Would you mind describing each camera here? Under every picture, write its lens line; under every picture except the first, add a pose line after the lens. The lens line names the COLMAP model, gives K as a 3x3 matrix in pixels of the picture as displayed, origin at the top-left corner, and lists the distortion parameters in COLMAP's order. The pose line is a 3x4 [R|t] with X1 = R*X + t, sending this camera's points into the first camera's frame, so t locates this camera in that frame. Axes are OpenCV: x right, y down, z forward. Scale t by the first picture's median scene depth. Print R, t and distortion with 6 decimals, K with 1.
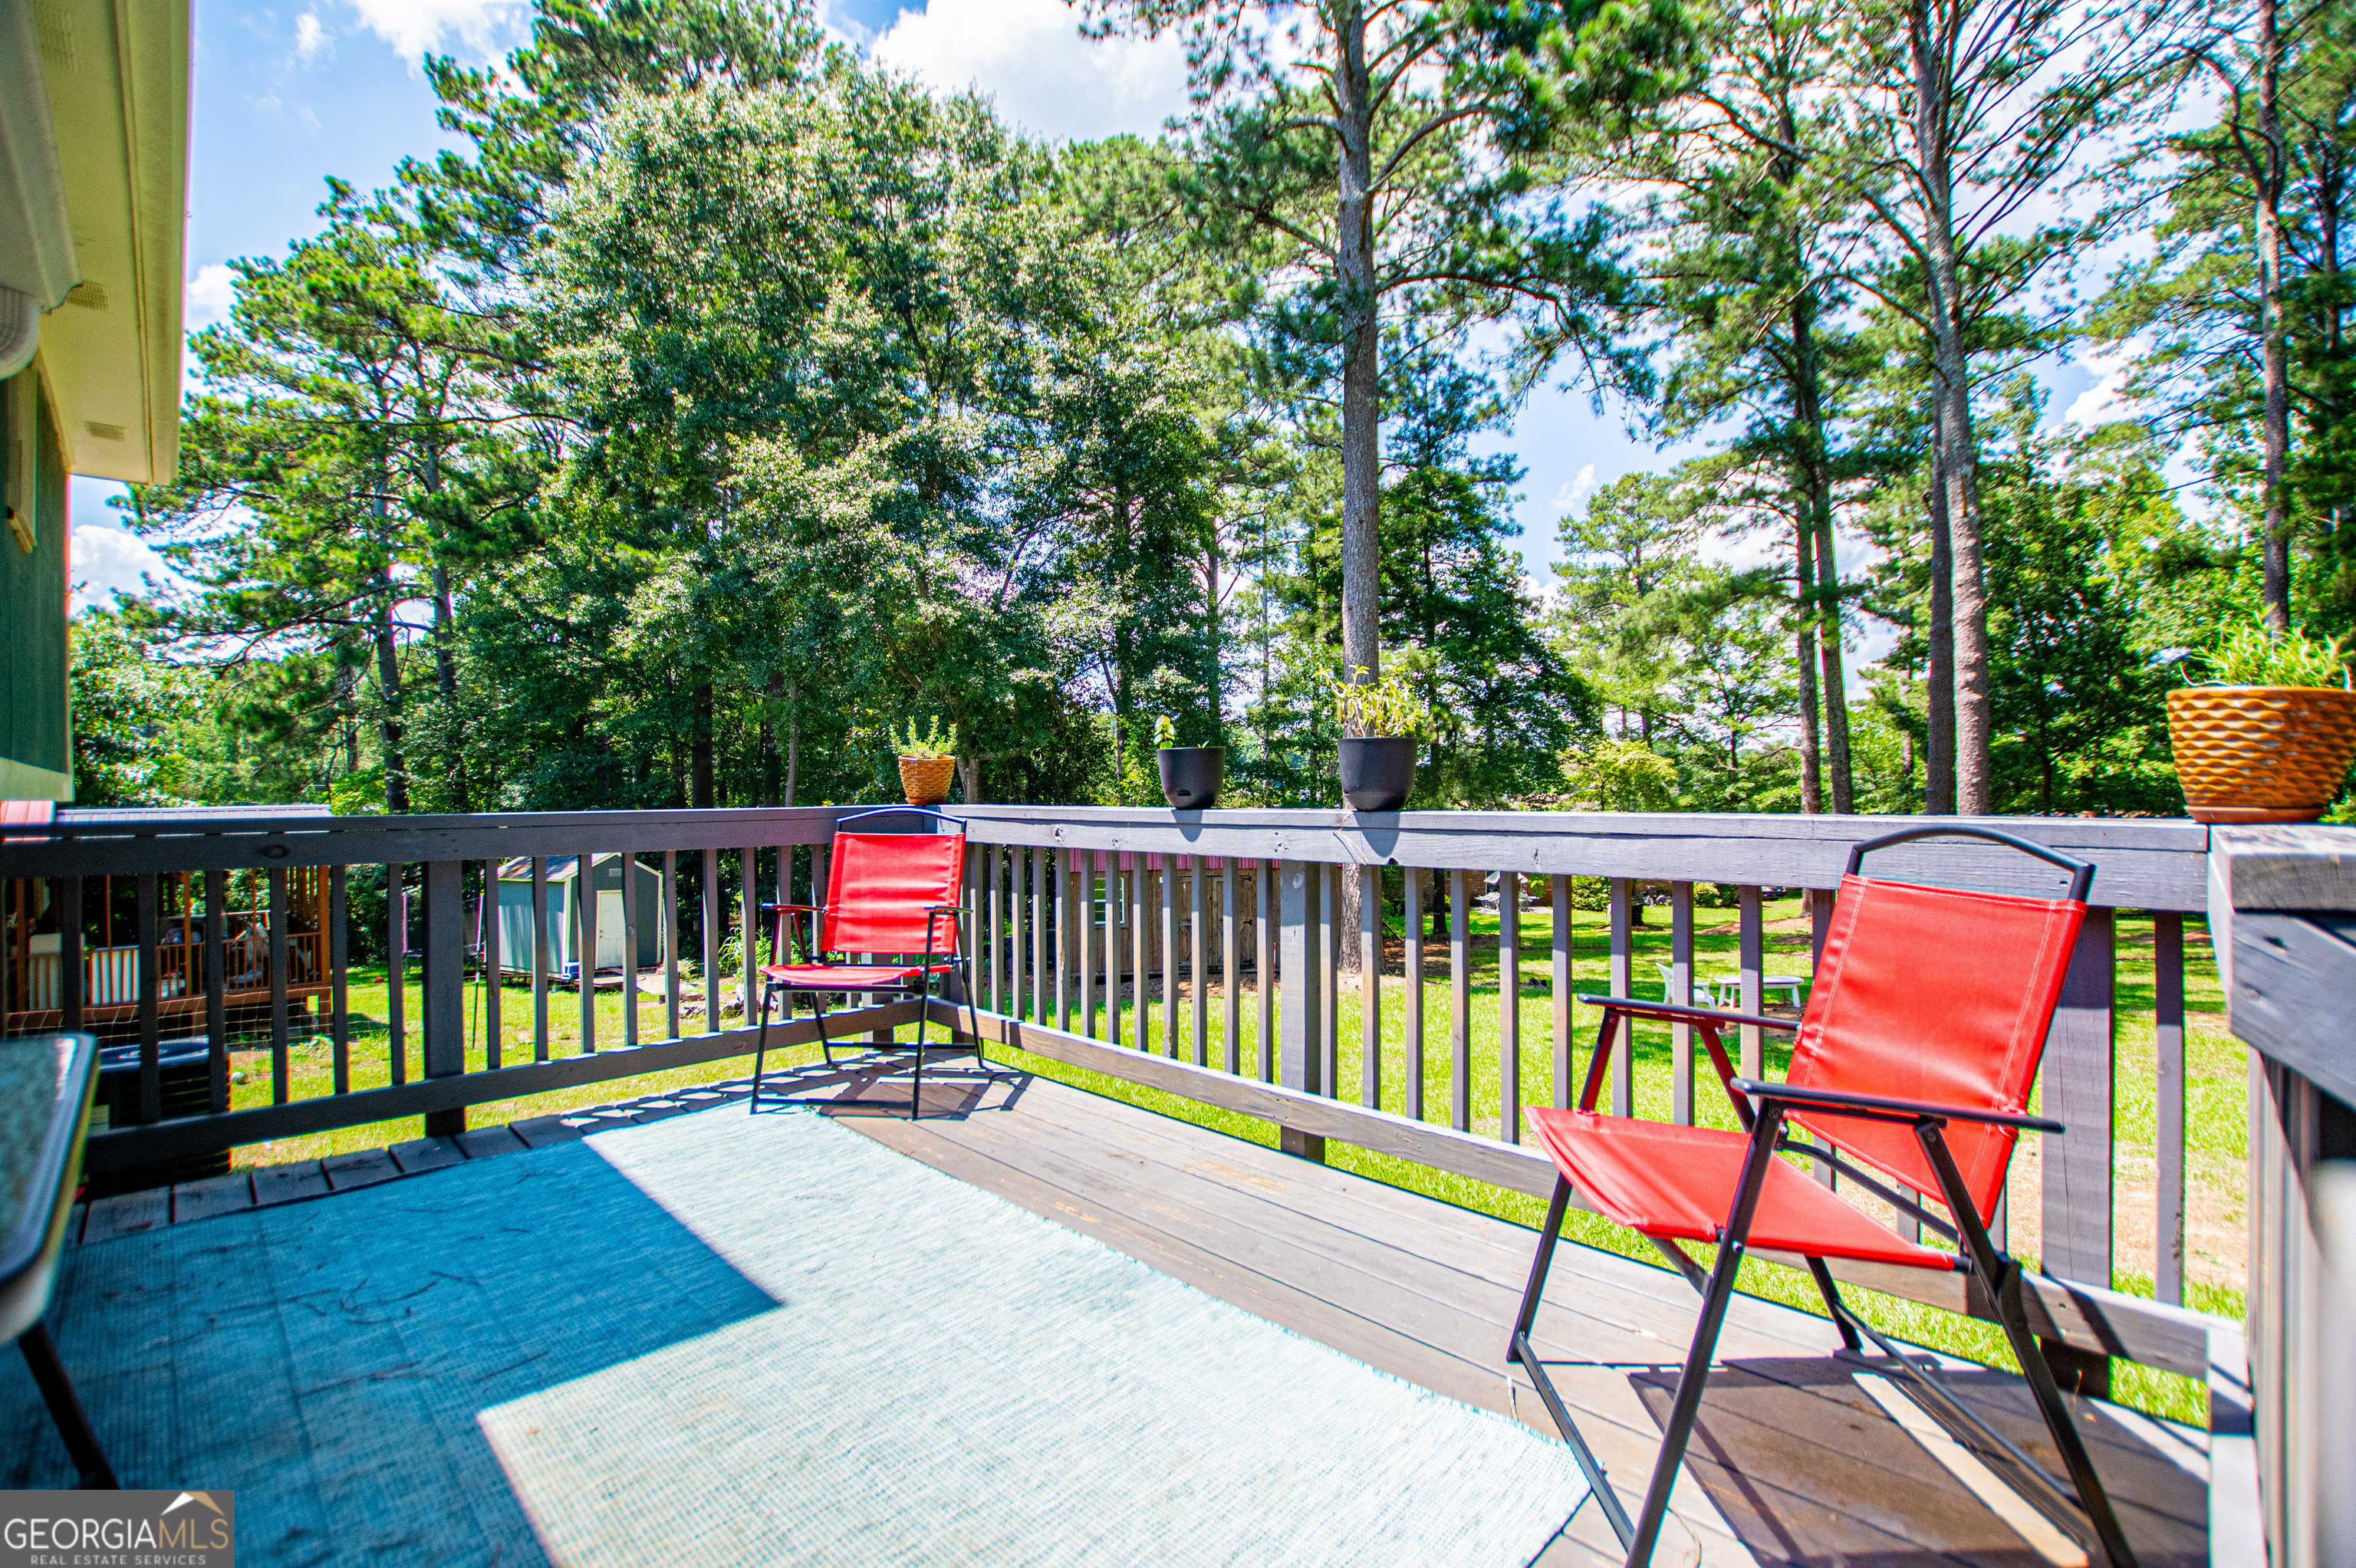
lens RADIAL K [[1038.1, 0, 1178.0], [0, 1038.1, 784.0], [0, 0, 1]] dist [-0.024073, 0.000792]
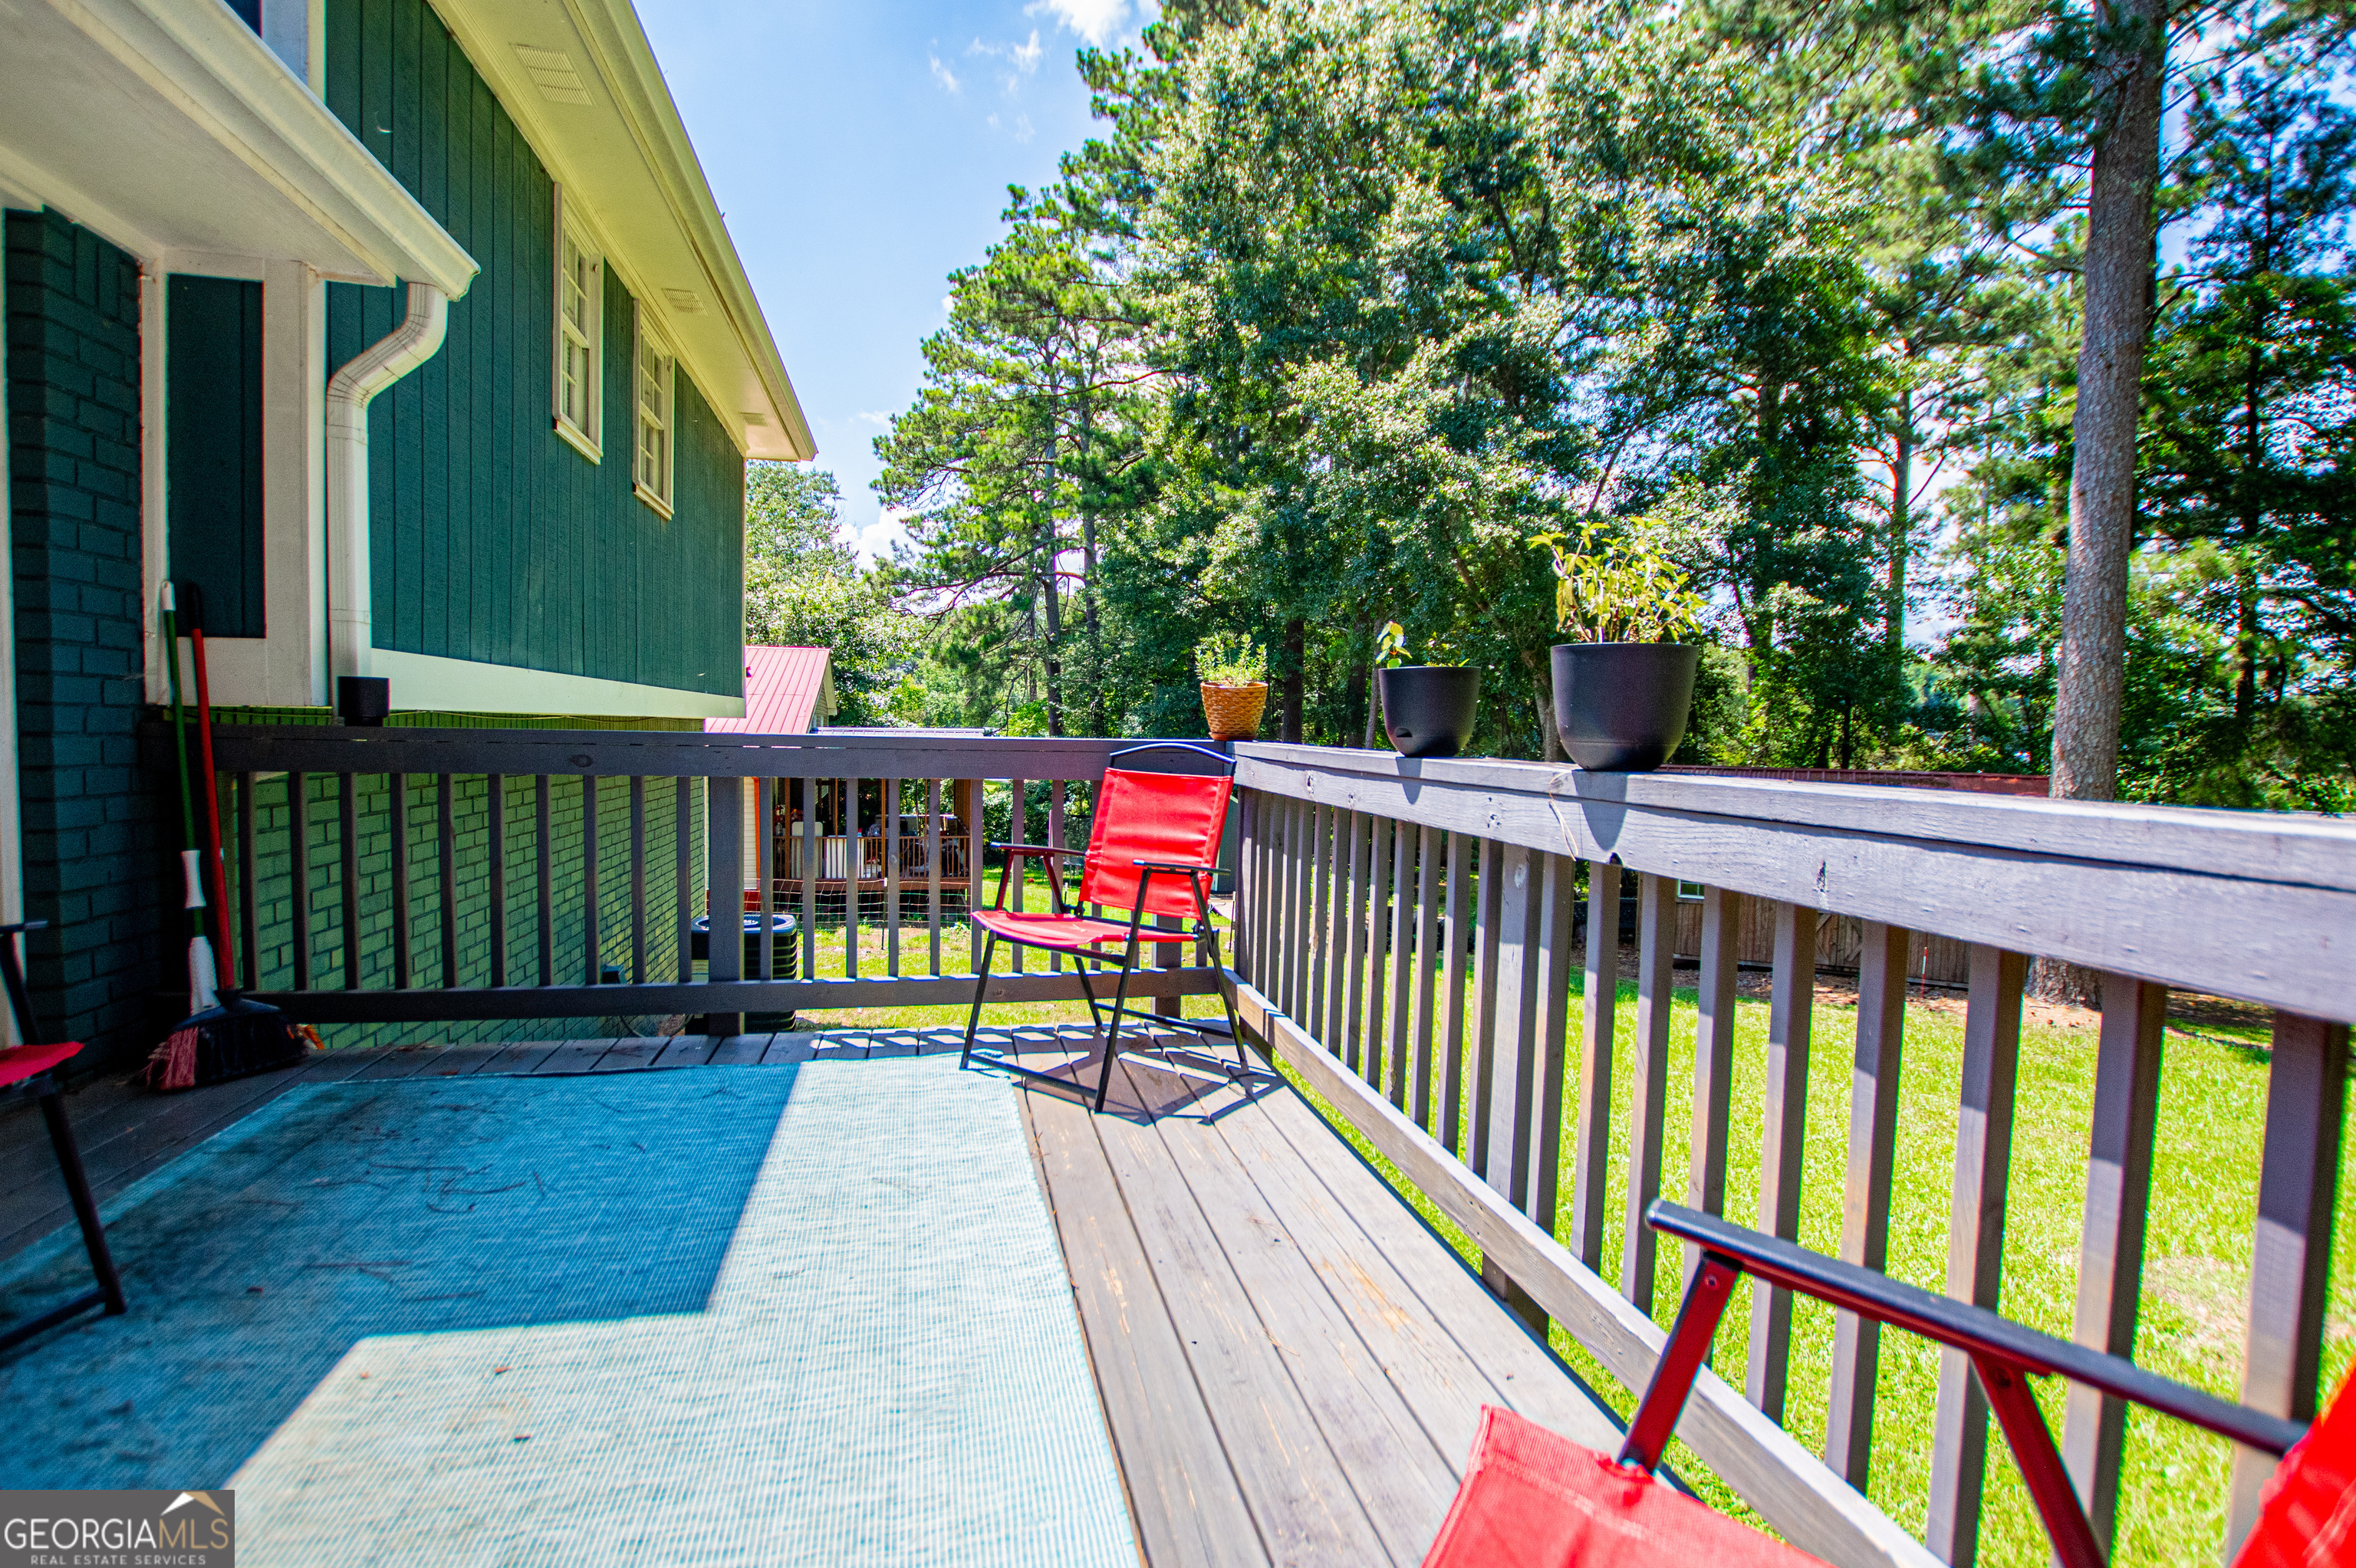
lens RADIAL K [[1101.0, 0, 1190.5], [0, 1101.0, 782.1], [0, 0, 1]] dist [-0.022500, 0.000943]
pose [[0.851803, 0.054126, -0.521059, 0.027537], [-0.027521, 0.997898, 0.058670, 0.000218], [0.523140, -0.035635, 0.851502, 0.030491]]
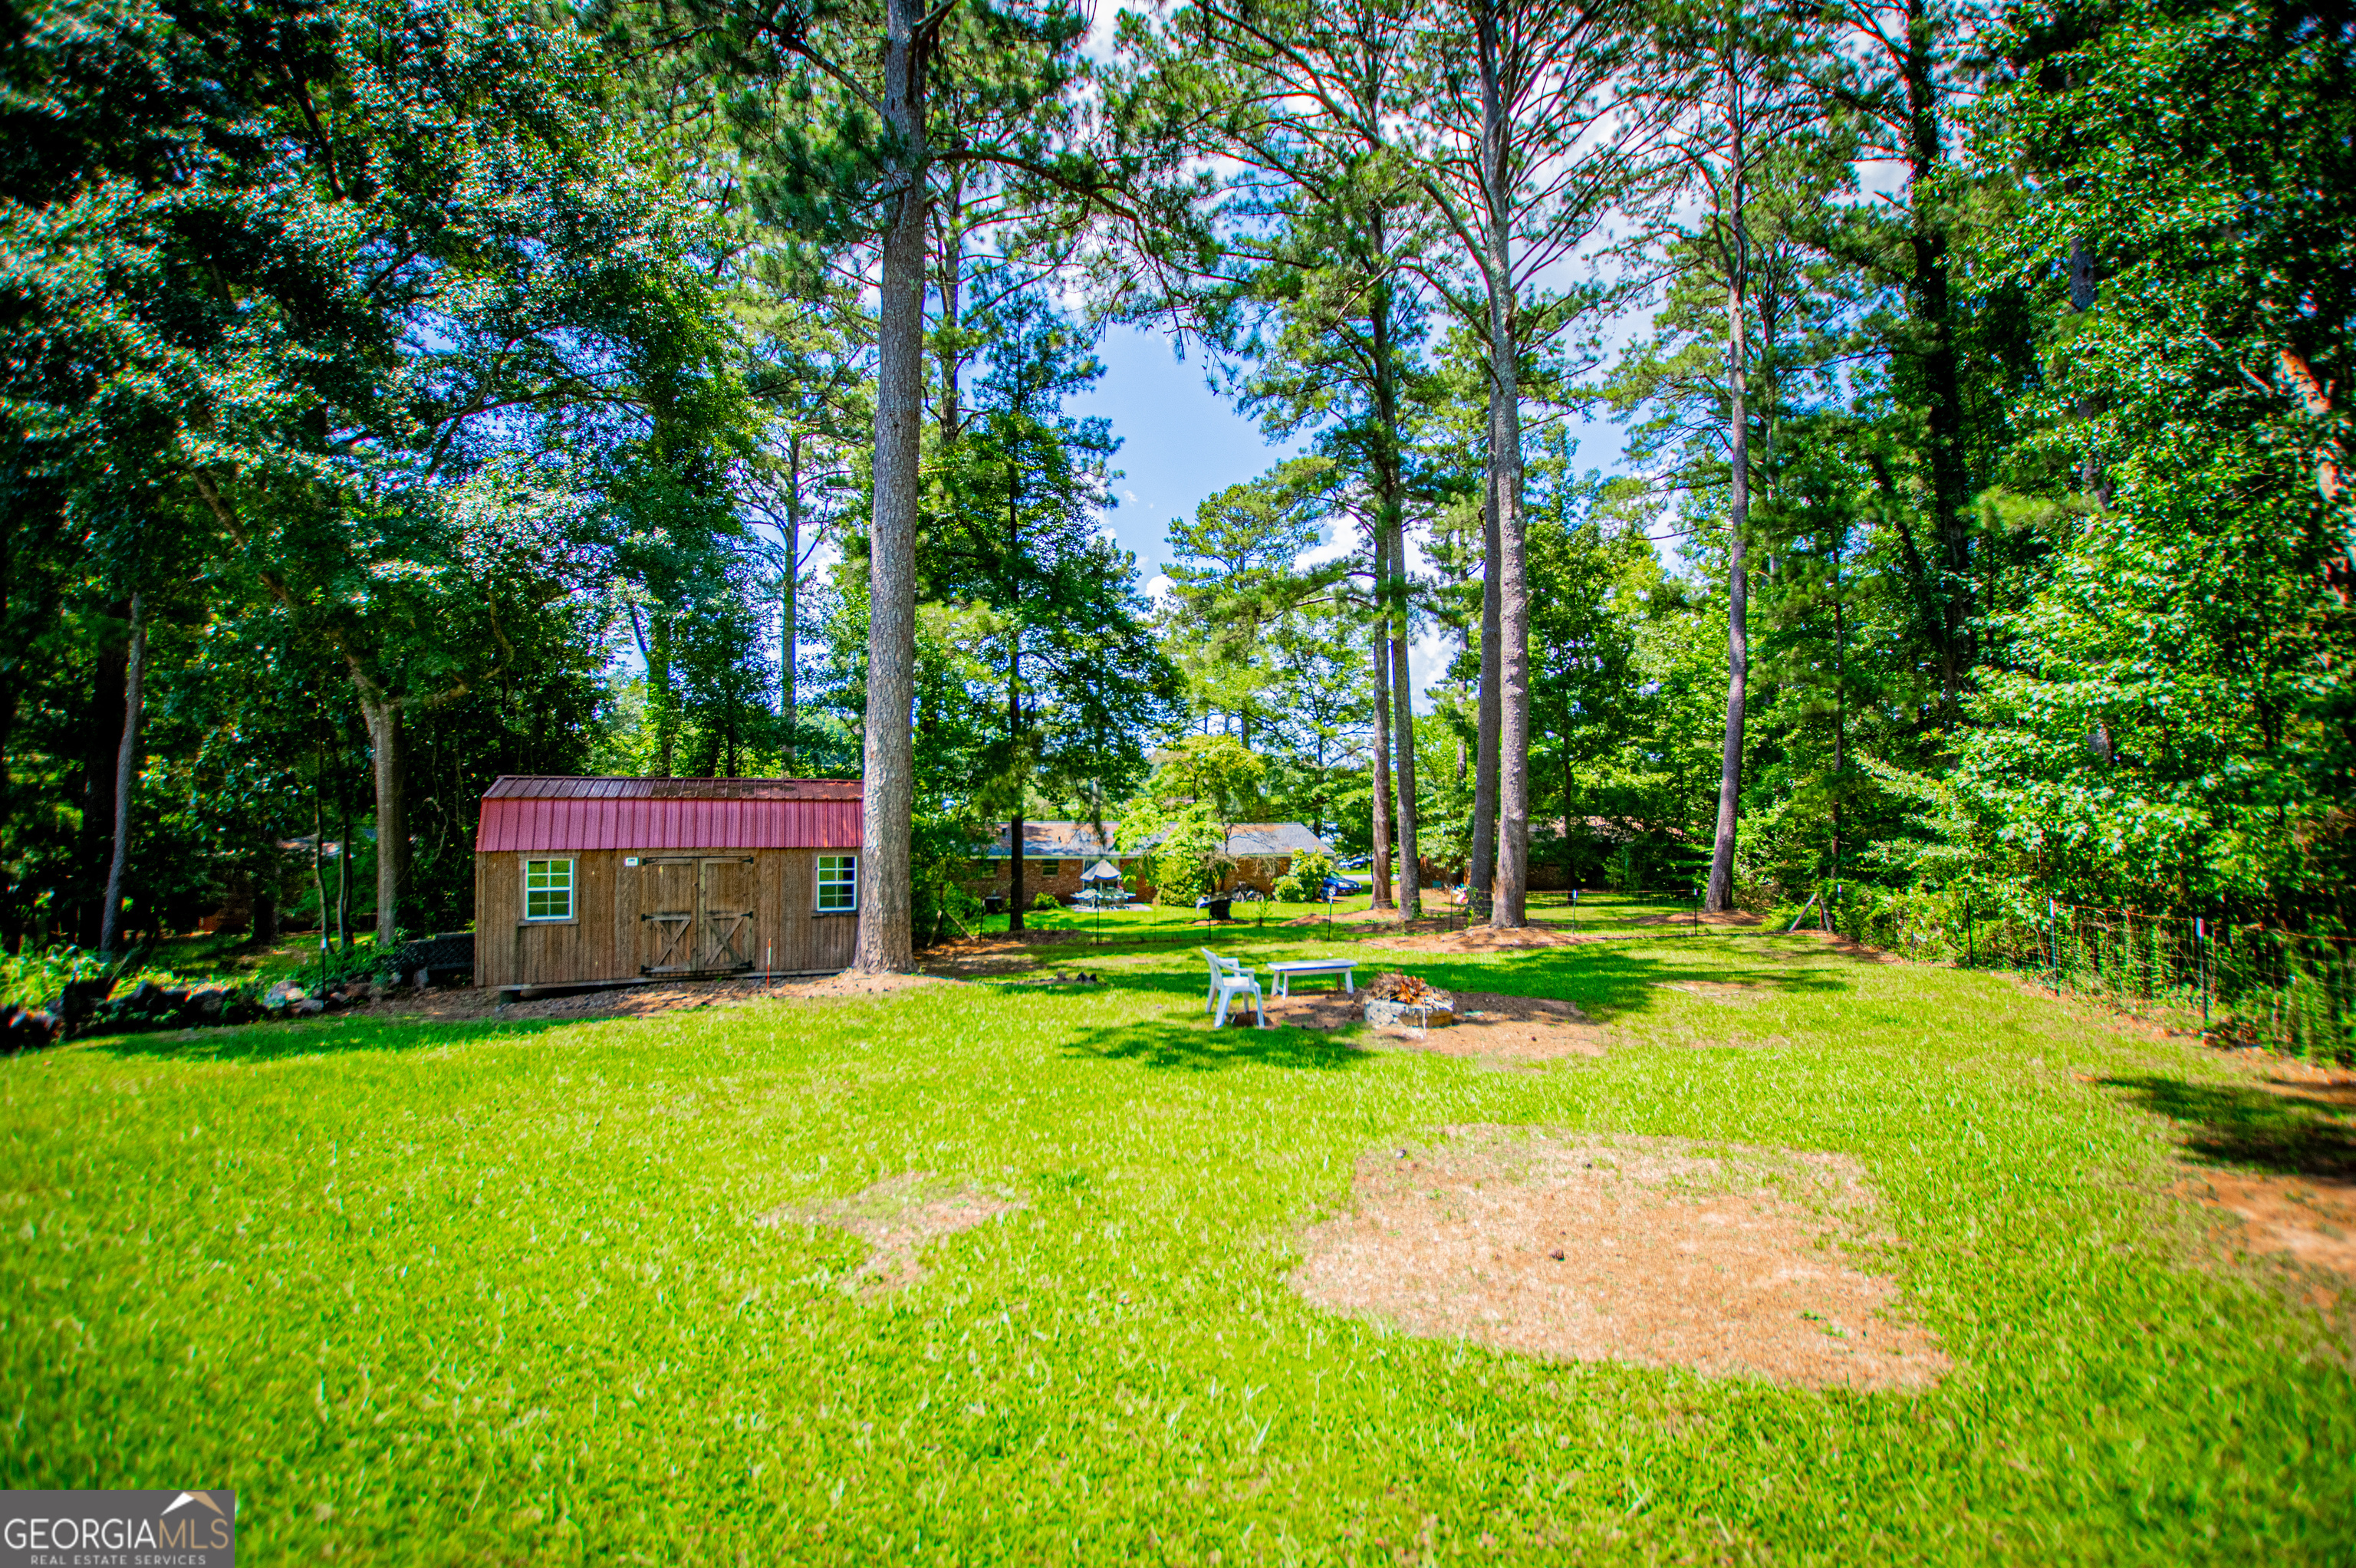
lens RADIAL K [[1038.1, 0, 1178.0], [0, 1038.1, 784.0], [0, 0, 1]] dist [-0.024073, 0.000792]
pose [[0.939224, 0.023517, 0.342498, 0.073046], [-0.020856, 0.999717, -0.011450, 0.023942], [-0.342670, 0.003611, 0.939449, 0.098224]]
